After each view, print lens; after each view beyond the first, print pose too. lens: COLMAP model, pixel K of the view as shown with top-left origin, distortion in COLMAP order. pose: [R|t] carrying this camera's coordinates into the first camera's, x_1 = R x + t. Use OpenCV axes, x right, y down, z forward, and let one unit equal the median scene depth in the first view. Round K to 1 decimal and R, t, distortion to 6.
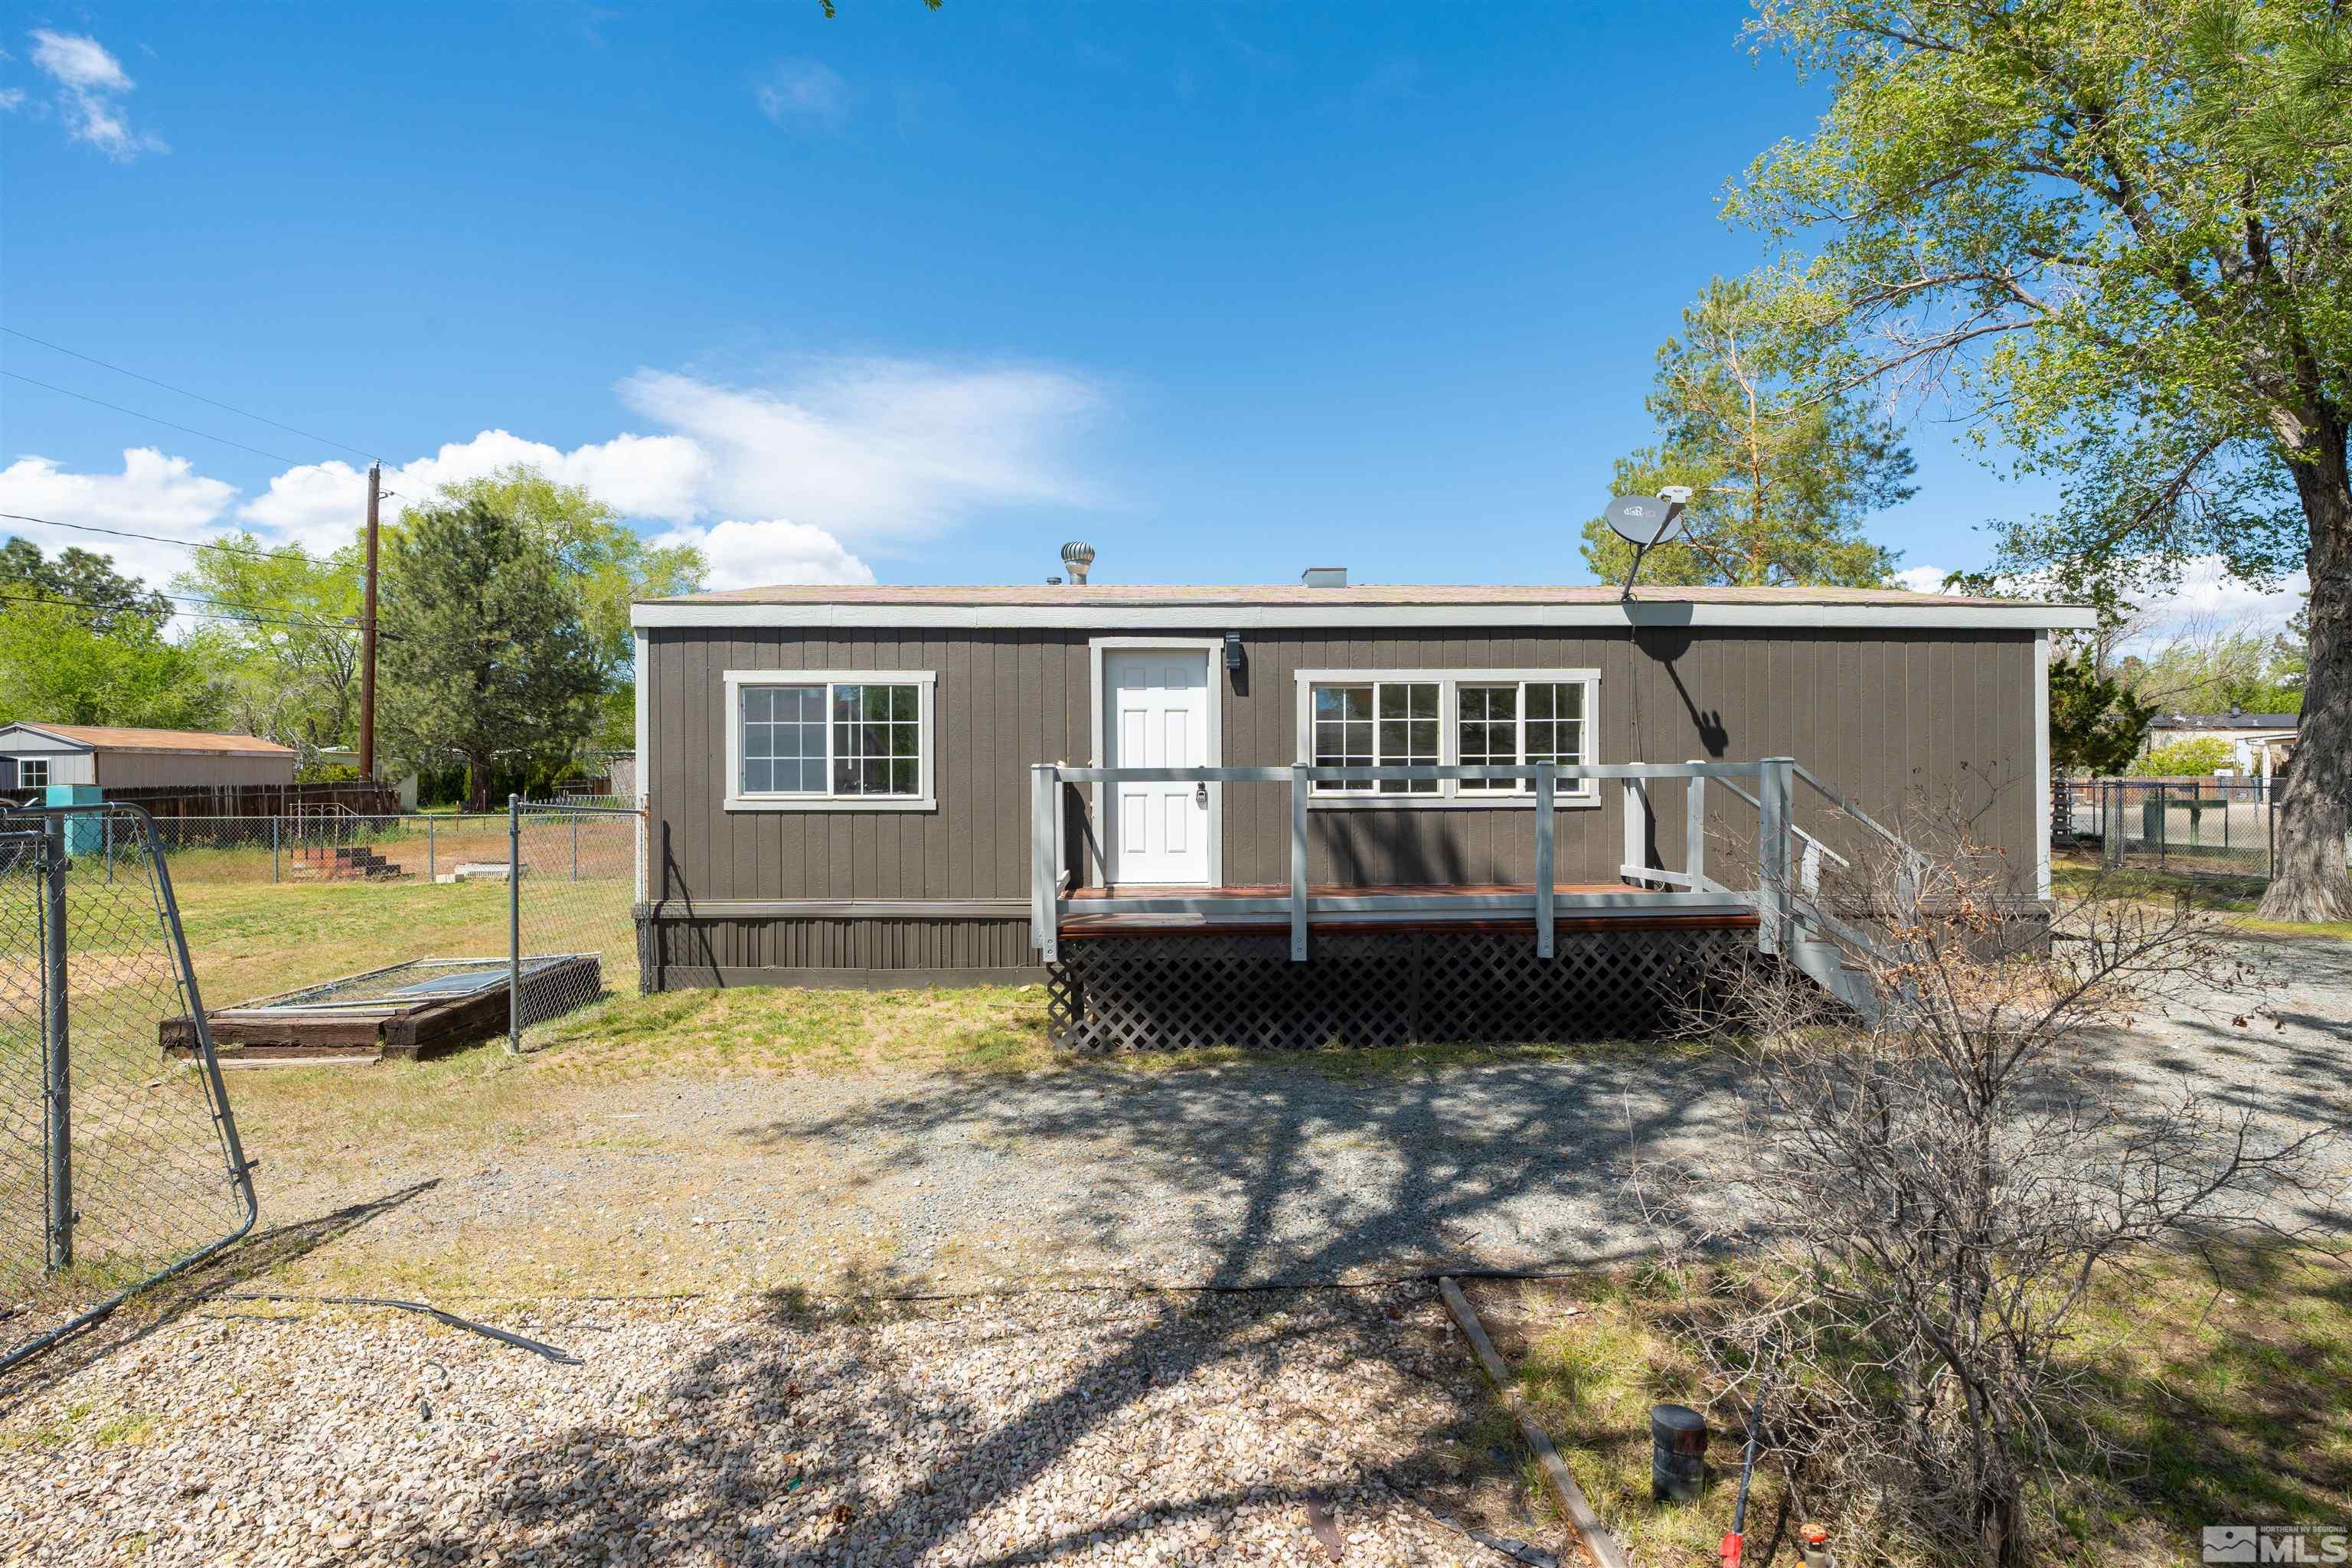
lens RADIAL K [[1067.8, 0, 1164.1], [0, 1067.8, 774.3], [0, 0, 1]] dist [-0.001290, -0.000009]
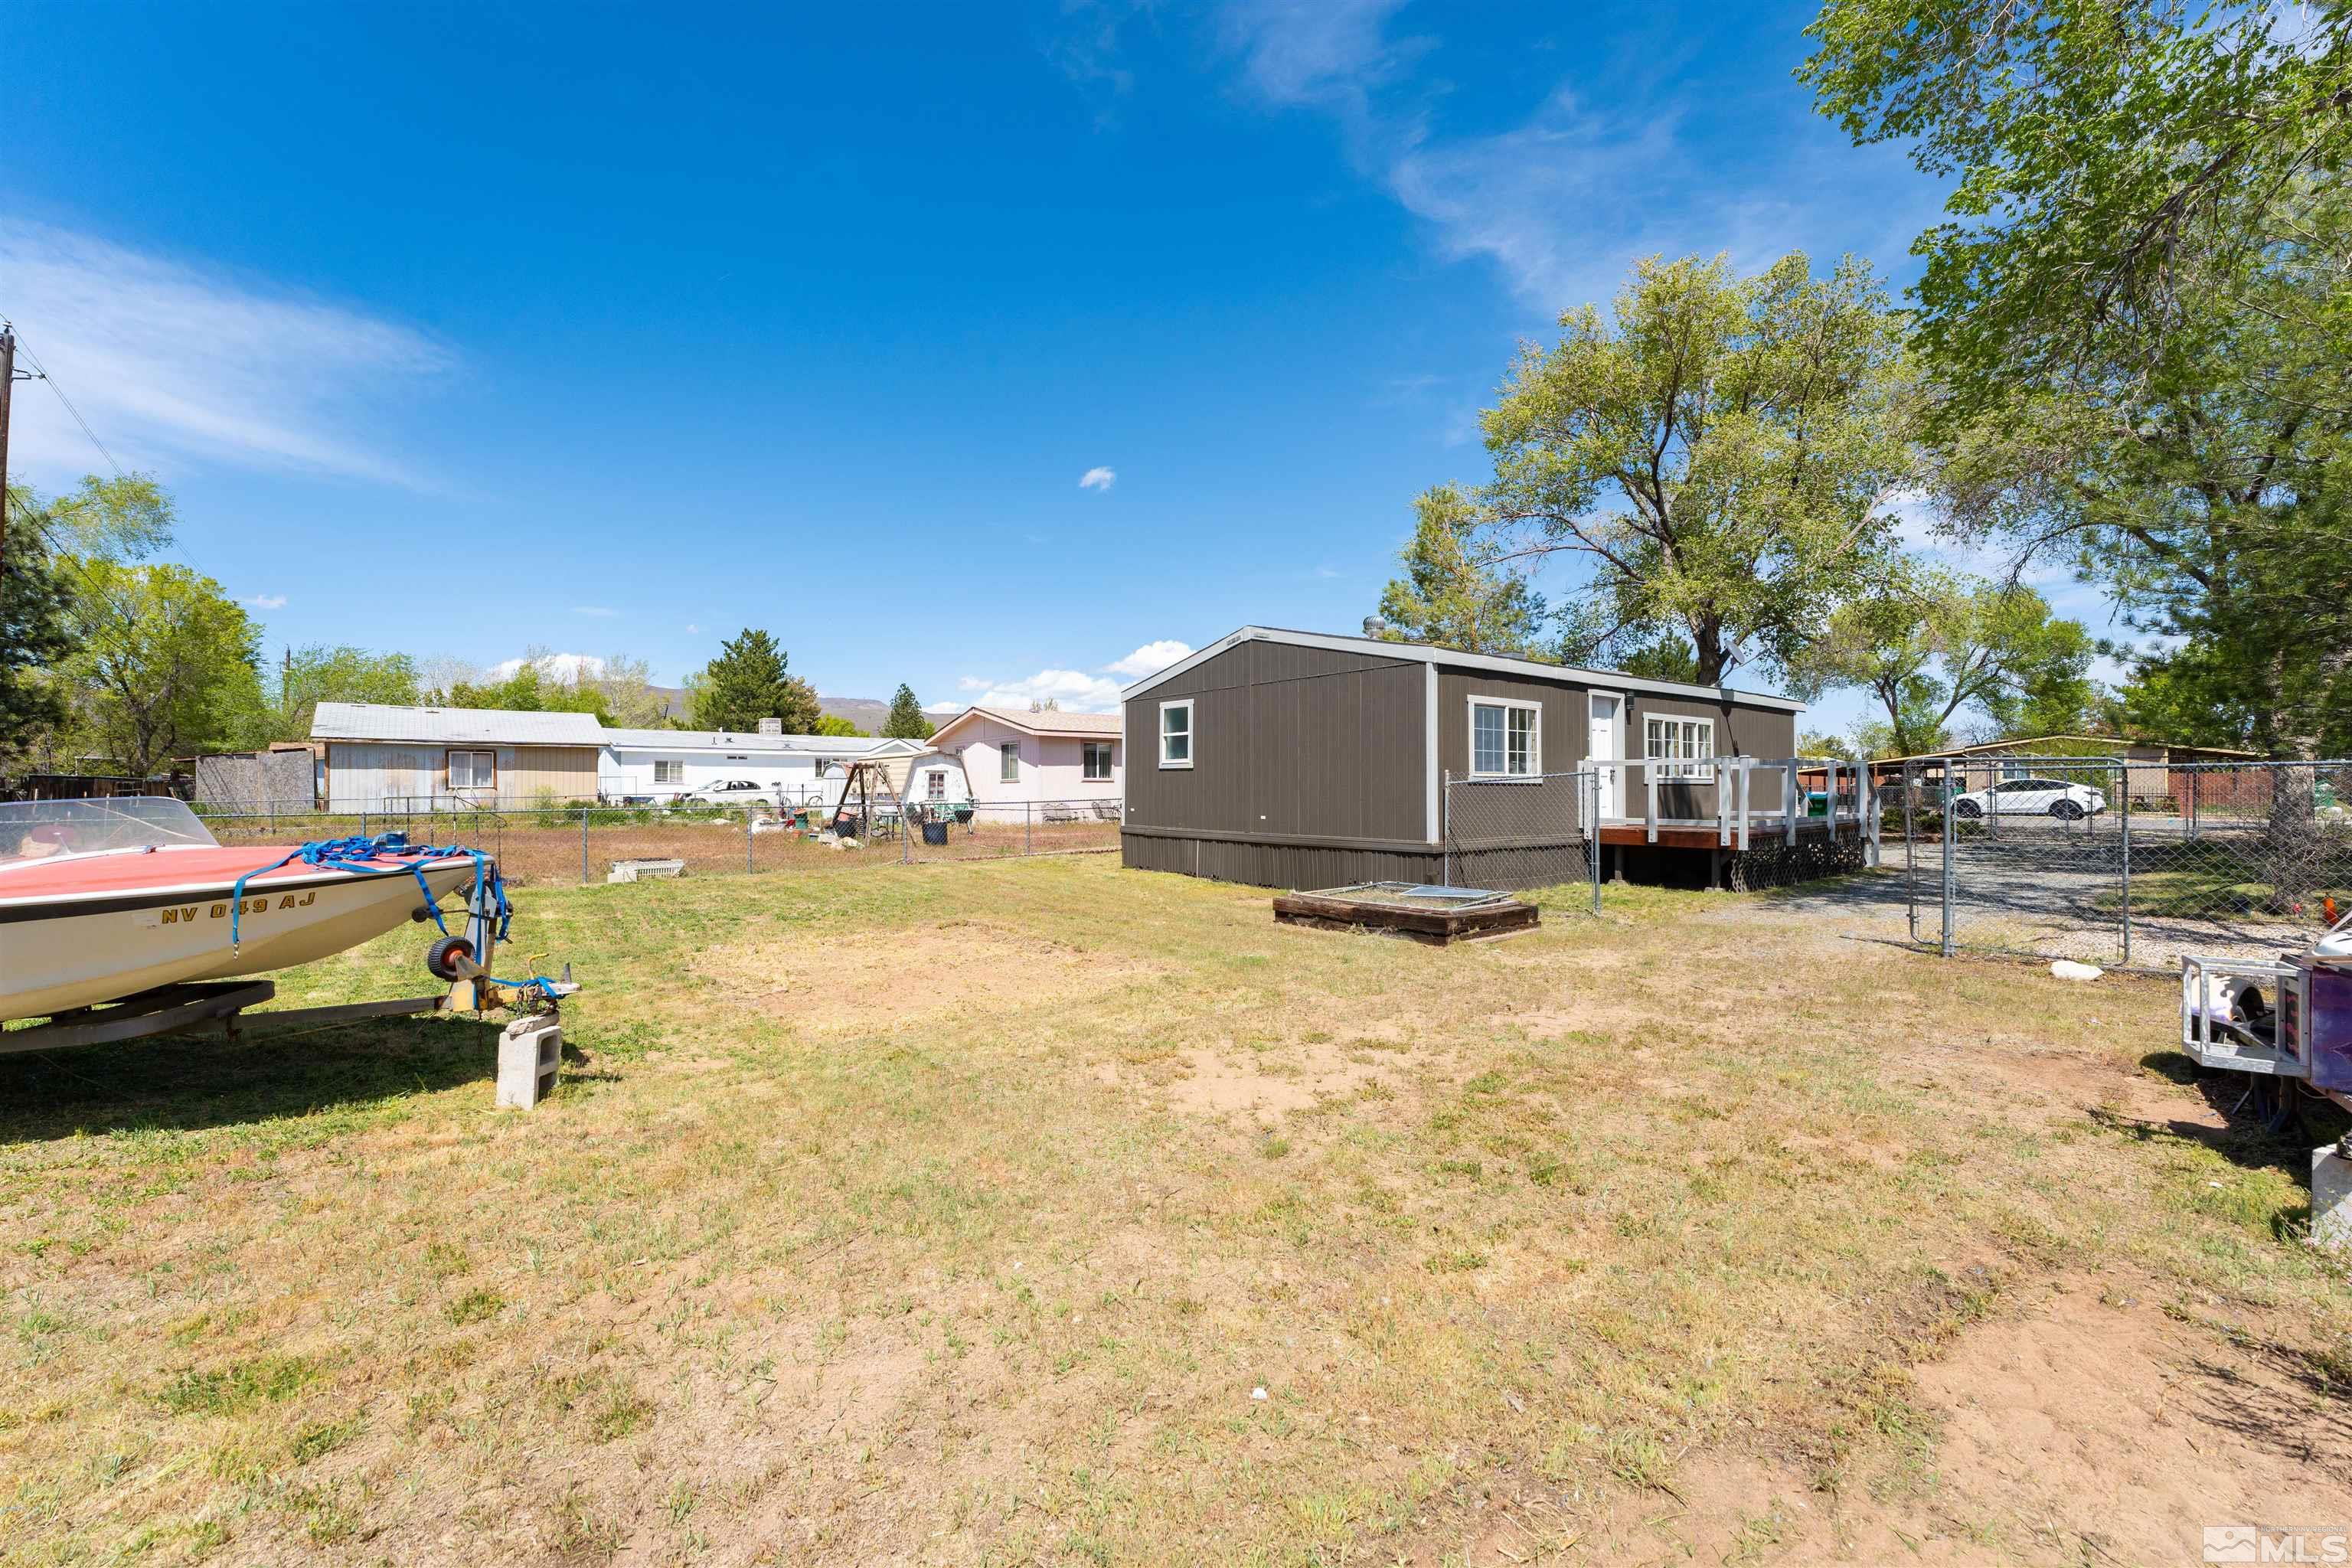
lens RADIAL K [[940.0, 0, 1179.3], [0, 940.0, 775.8], [0, 0, 1]] dist [0.000549, 0.000244]
pose [[0.797753, 0.010277, 0.602897, -0.557989], [-0.001530, 0.999886, -0.015020, 0.015949], [-0.602982, 0.011060, 0.797678, 0.049889]]
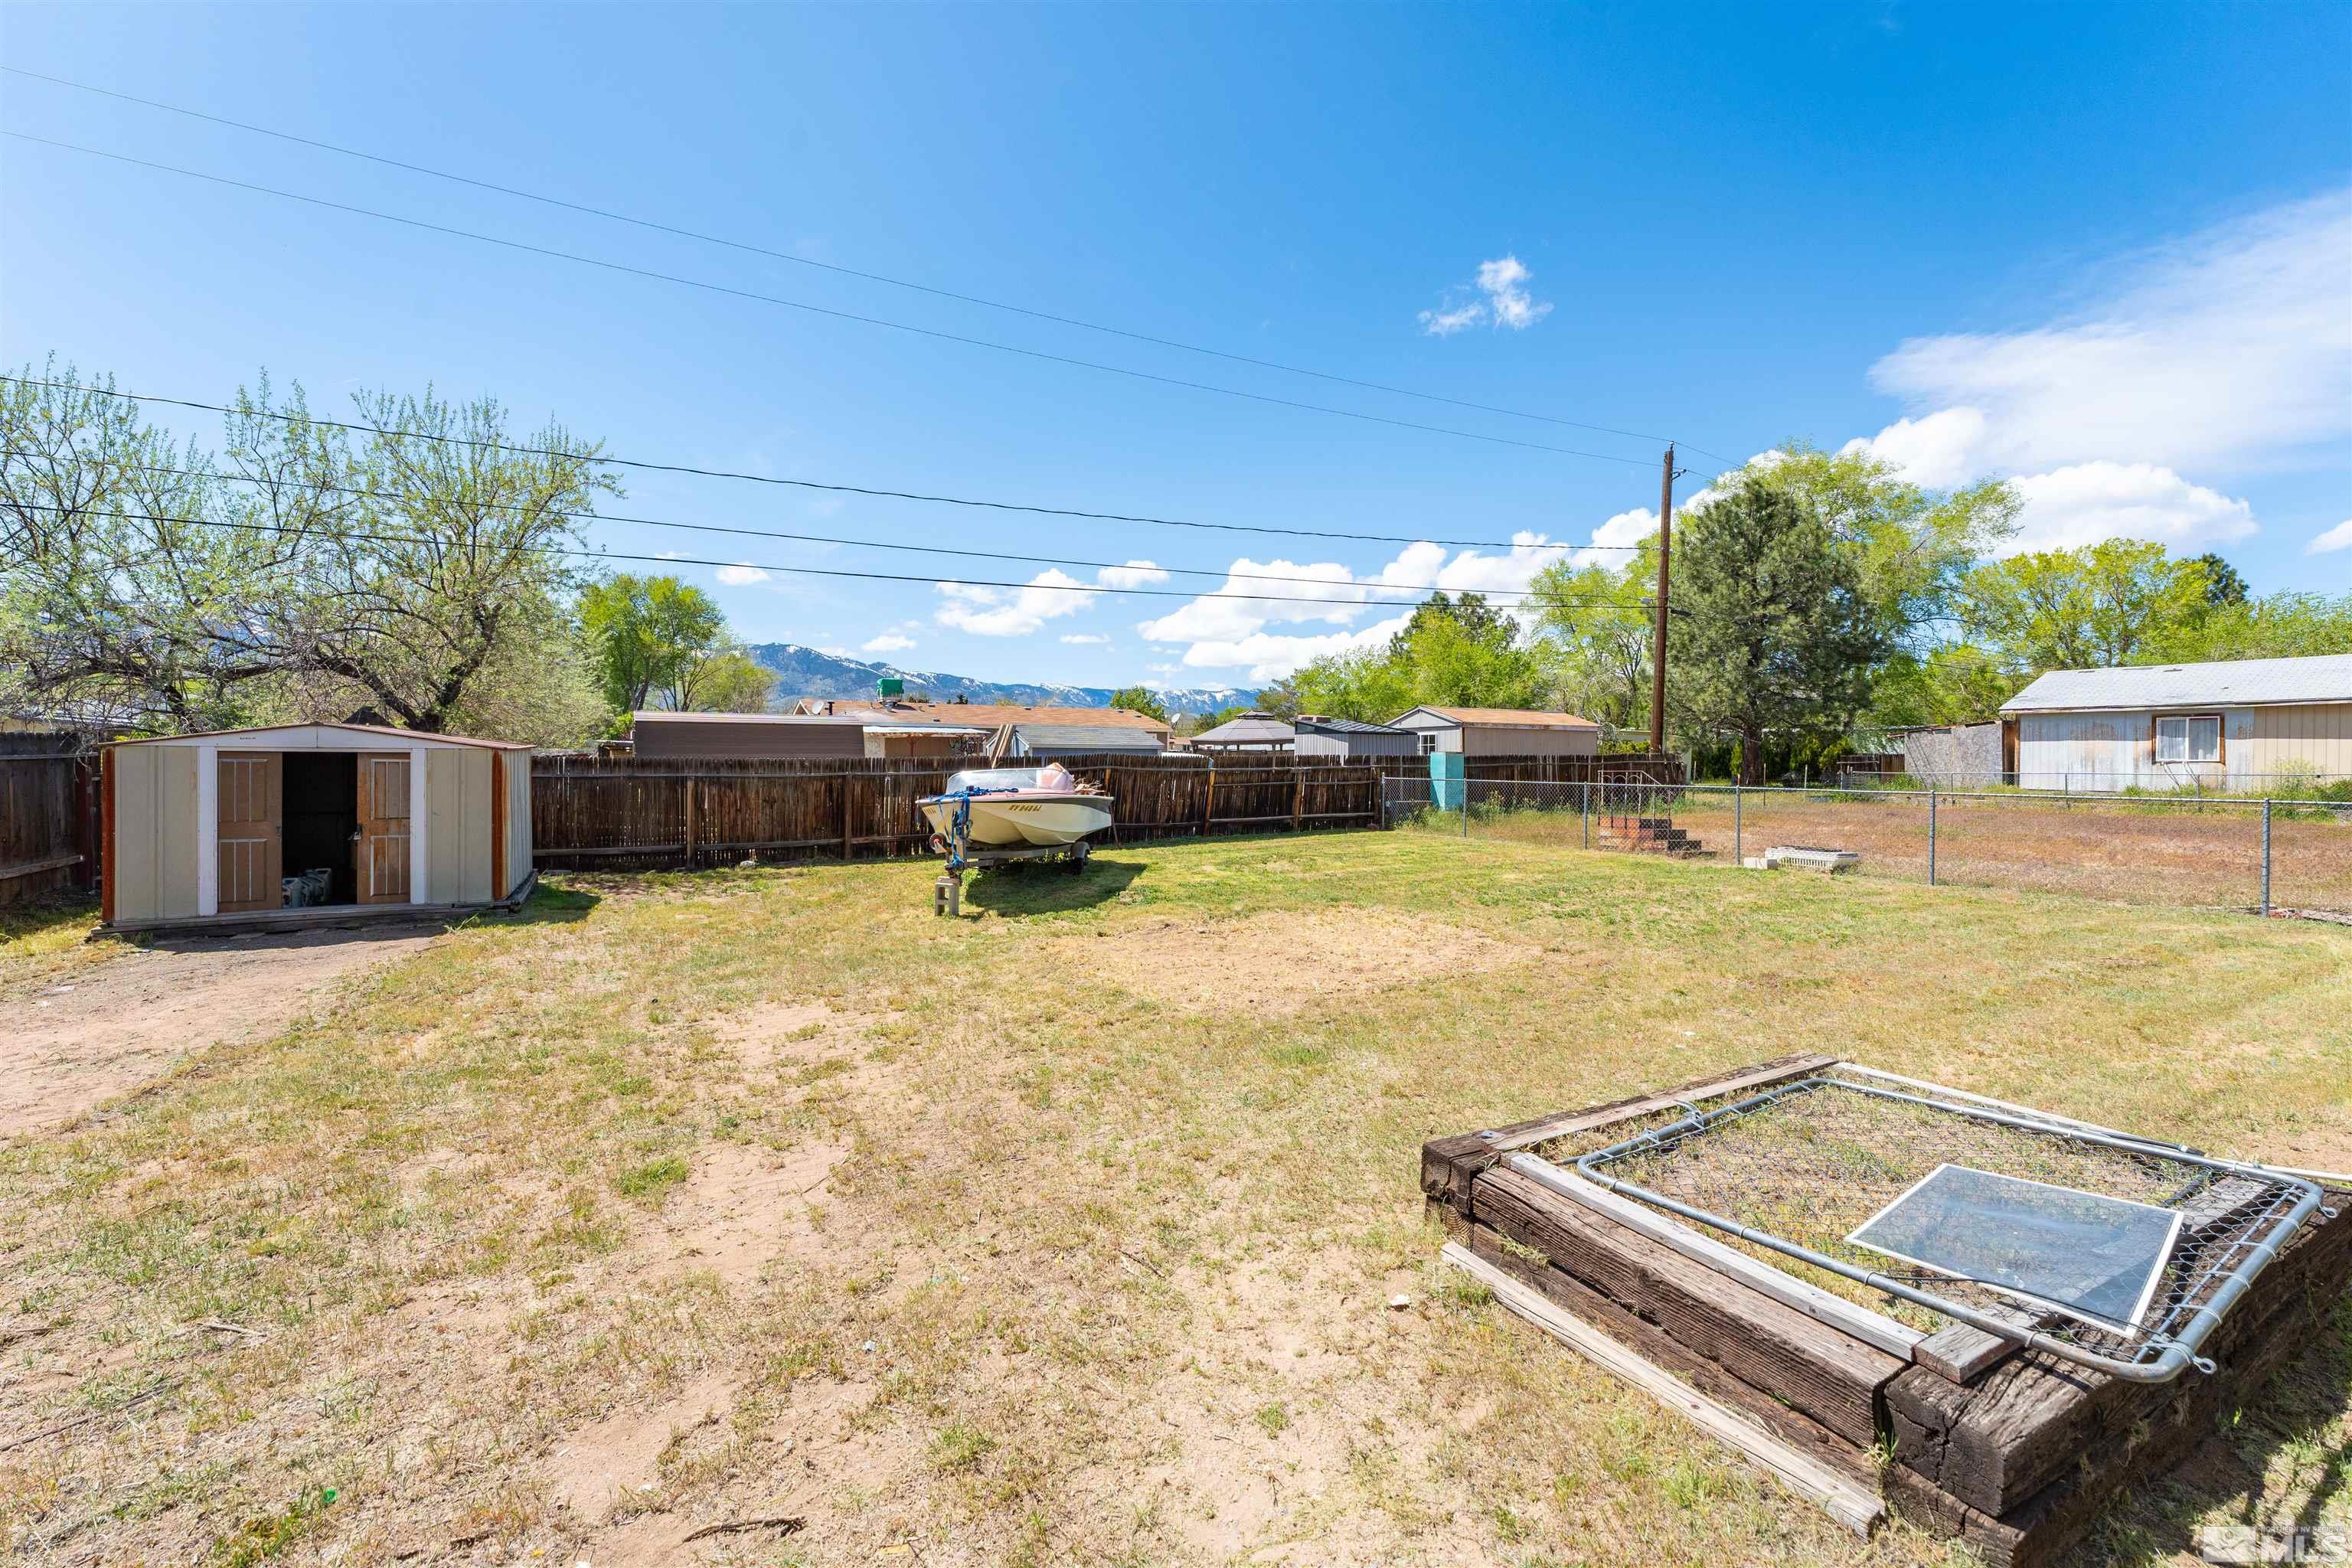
lens RADIAL K [[940.0, 0, 1179.3], [0, 940.0, 775.8], [0, 0, 1]] dist [0.000549, 0.000244]
pose [[0.455655, 0.024079, -0.889831, -0.158558], [-0.004477, 0.999683, 0.024759, 0.009229], [0.890145, -0.007298, 0.455619, 0.184952]]
